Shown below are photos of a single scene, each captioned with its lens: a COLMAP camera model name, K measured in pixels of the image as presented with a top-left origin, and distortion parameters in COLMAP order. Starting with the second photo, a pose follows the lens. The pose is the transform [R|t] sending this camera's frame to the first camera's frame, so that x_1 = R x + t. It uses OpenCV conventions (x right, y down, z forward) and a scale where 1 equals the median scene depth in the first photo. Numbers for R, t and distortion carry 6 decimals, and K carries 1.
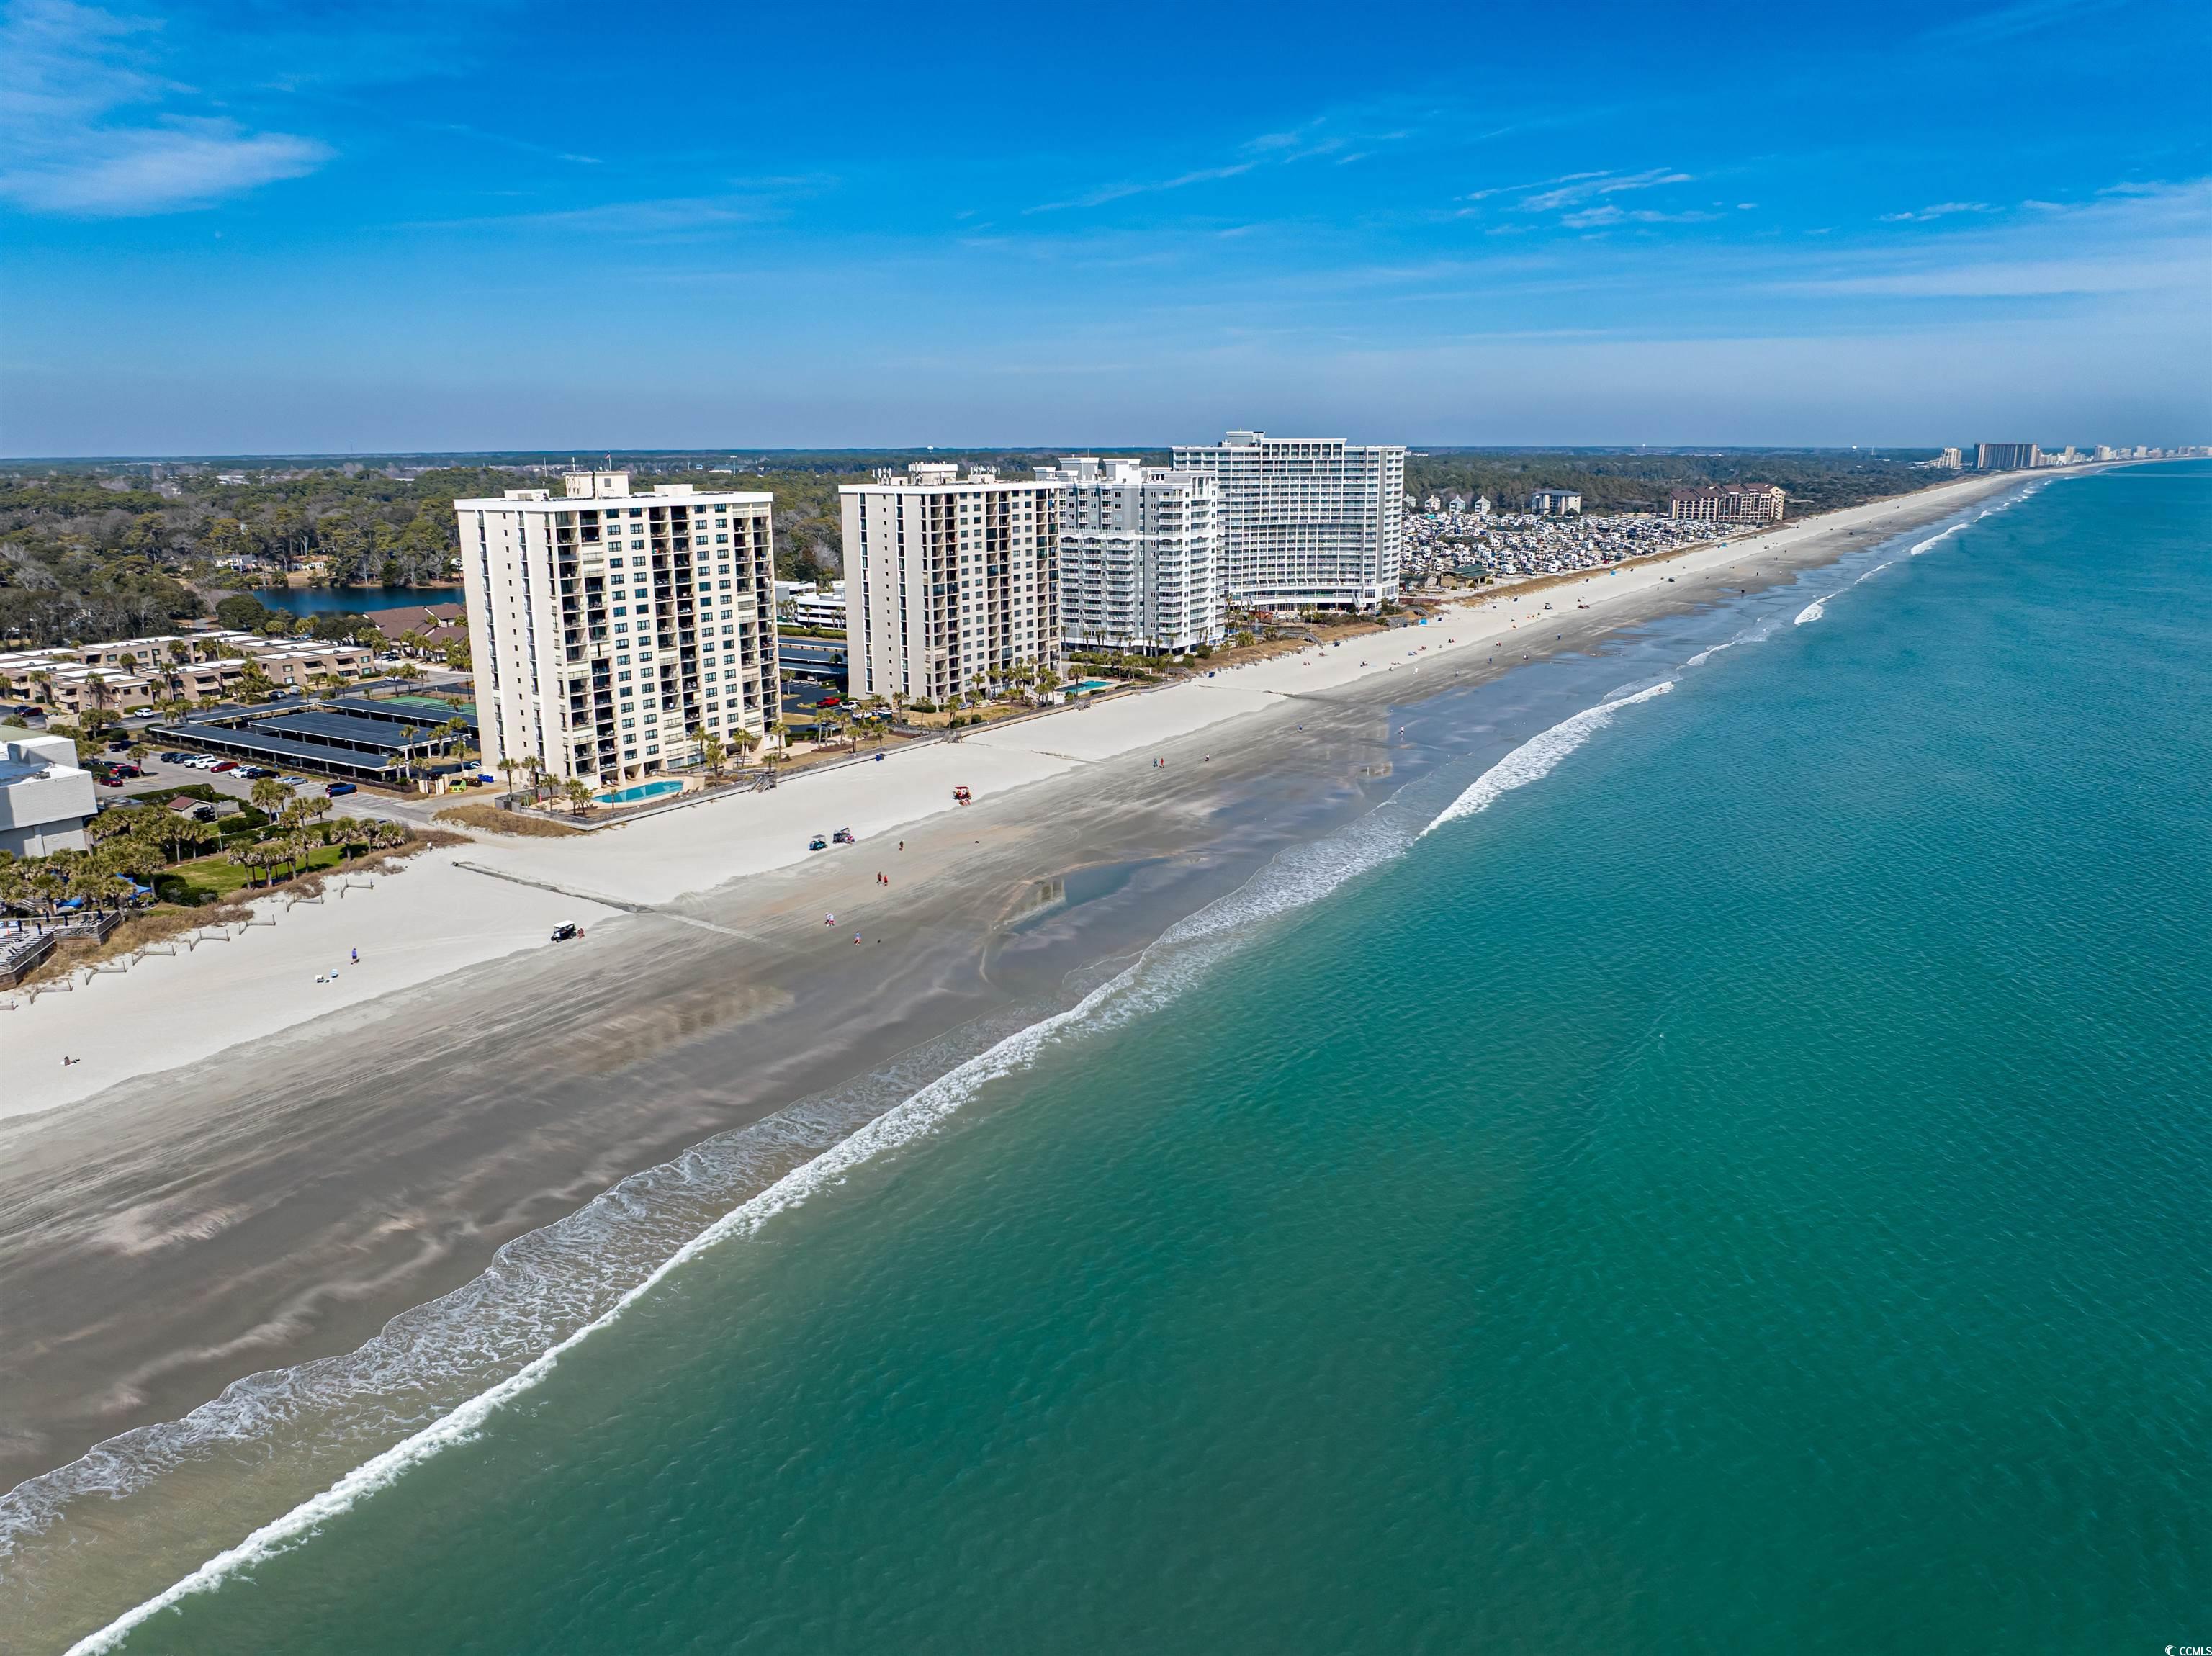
lens RADIAL K [[1558.0, 0, 1105.0], [0, 1558.0, 825.8], [0, 0, 1]] dist [-0.045895, 0.012481]
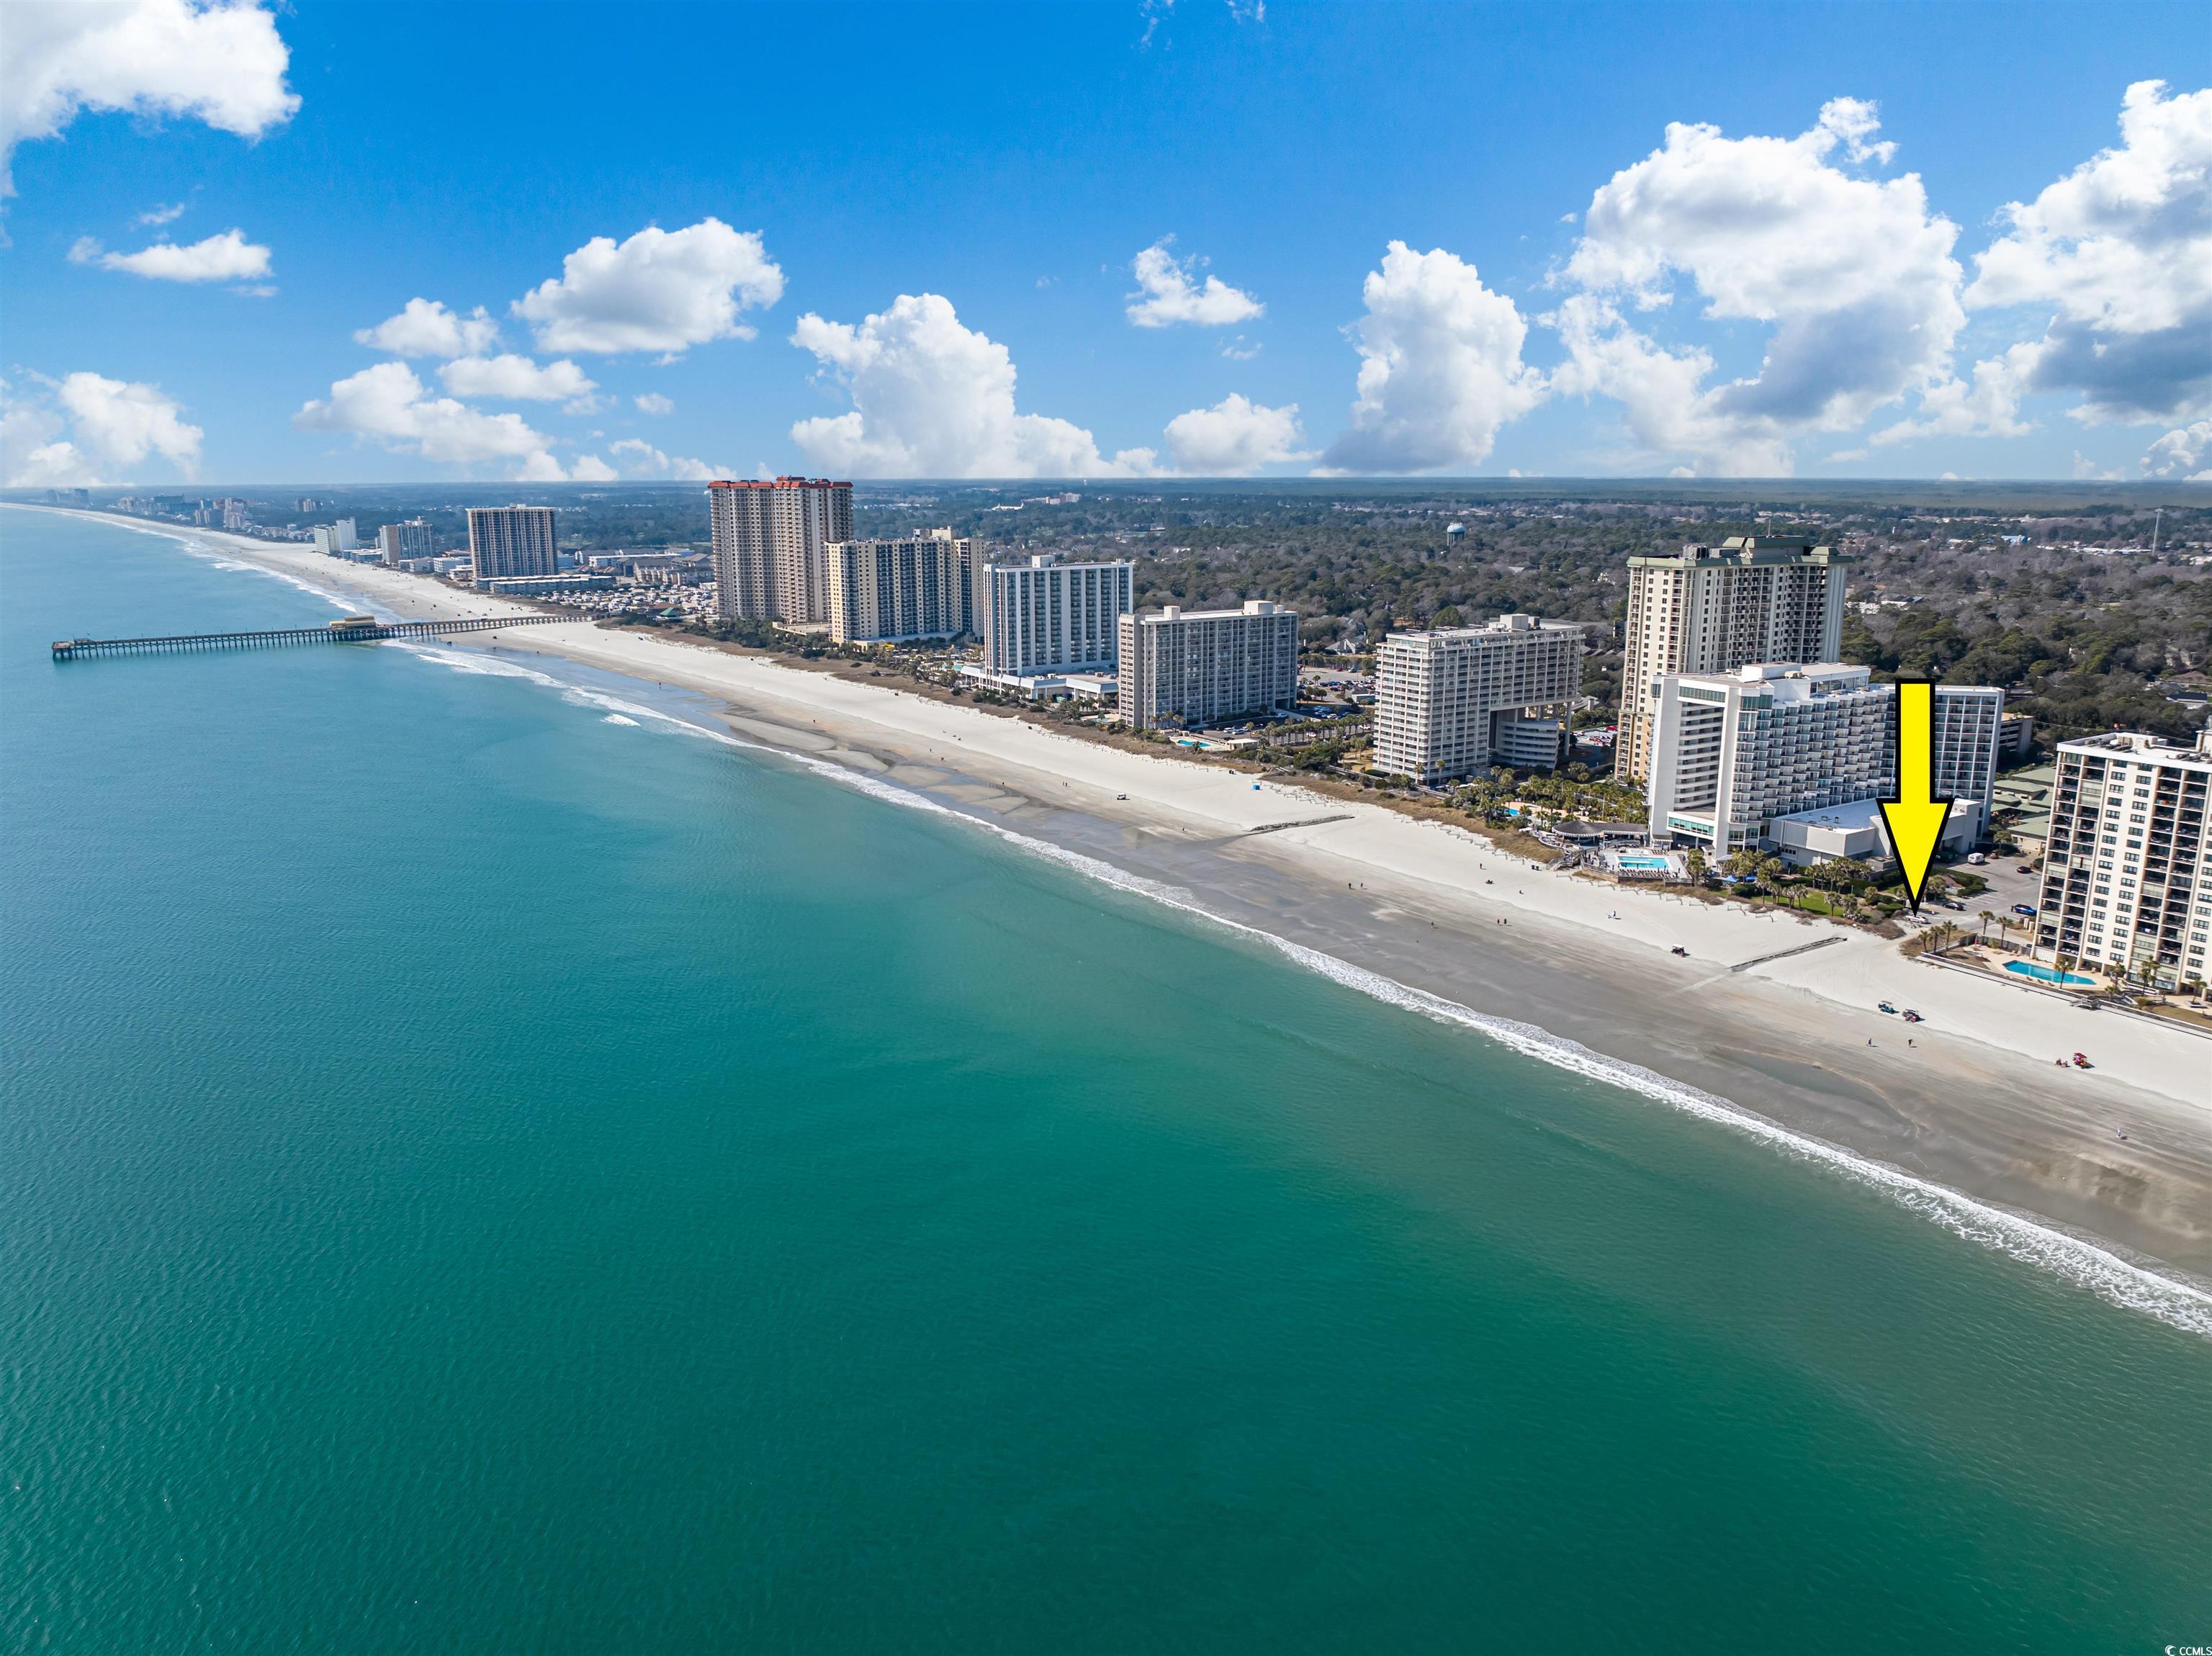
lens RADIAL K [[1574.0, 0, 1104.0], [0, 1574.0, 822.5], [0, 0, 1]] dist [-0.011890, -0.004654]
pose [[-0.437414, 0.201072, -0.876492, 1.165167], [-0.208537, 0.925431, 0.316370, -0.389622], [0.874746, 0.321166, -0.362866, 0.765589]]
